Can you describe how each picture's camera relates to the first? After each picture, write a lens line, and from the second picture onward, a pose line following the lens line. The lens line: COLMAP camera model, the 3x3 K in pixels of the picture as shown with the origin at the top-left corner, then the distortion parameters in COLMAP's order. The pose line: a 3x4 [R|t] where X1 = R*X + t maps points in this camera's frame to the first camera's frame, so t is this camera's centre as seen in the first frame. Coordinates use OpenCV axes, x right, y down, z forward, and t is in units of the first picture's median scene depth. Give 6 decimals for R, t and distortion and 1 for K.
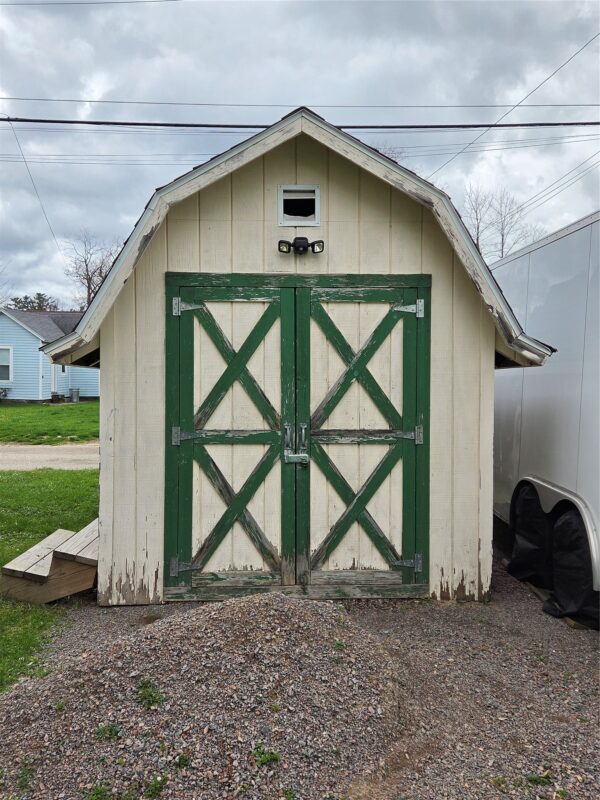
lens RADIAL K [[794.7, 0, 299.7], [0, 794.7, 403.8], [0, 0, 1]] dist [0.105226, 0.000000]
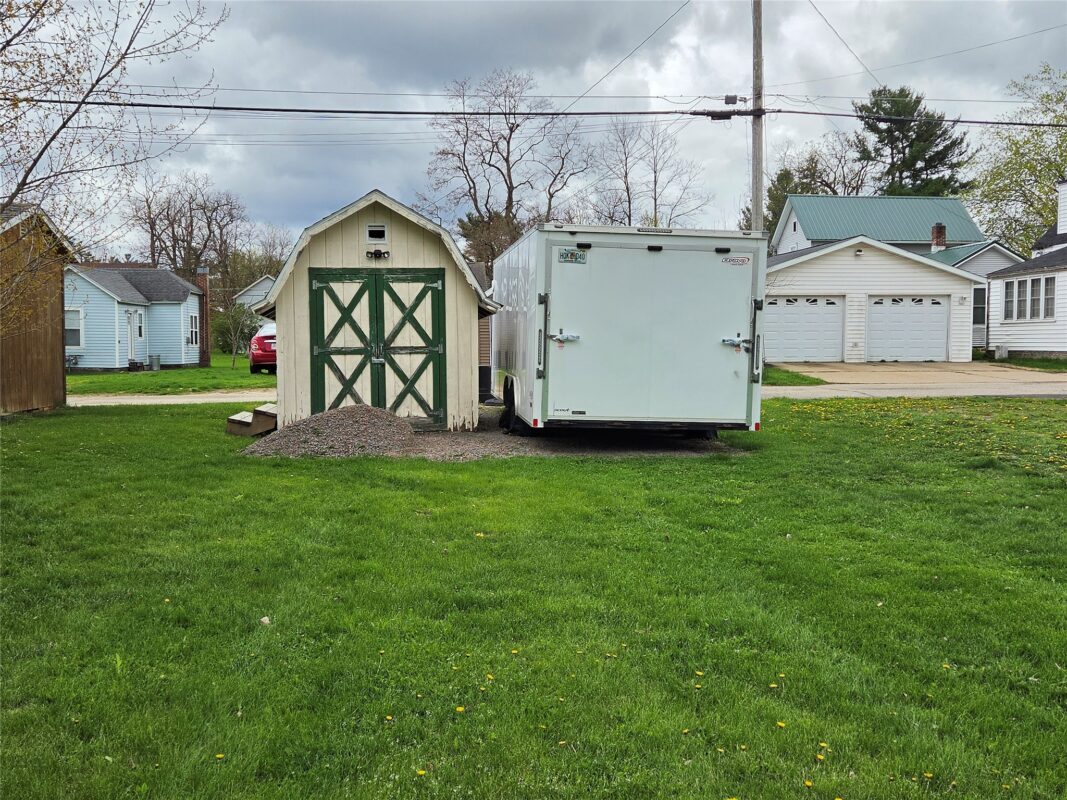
lens RADIAL K [[1059.9, 0, 539.3], [0, 1059.9, 390.2], [0, 0, 1]] dist [0.105226, 0.000000]
pose [[0.994483, -0.019229, 0.103117, 0.120276], [0.018316, 0.999784, 0.009794, 0.121790], [-0.103283, -0.007851, 0.994621, -1.665950]]
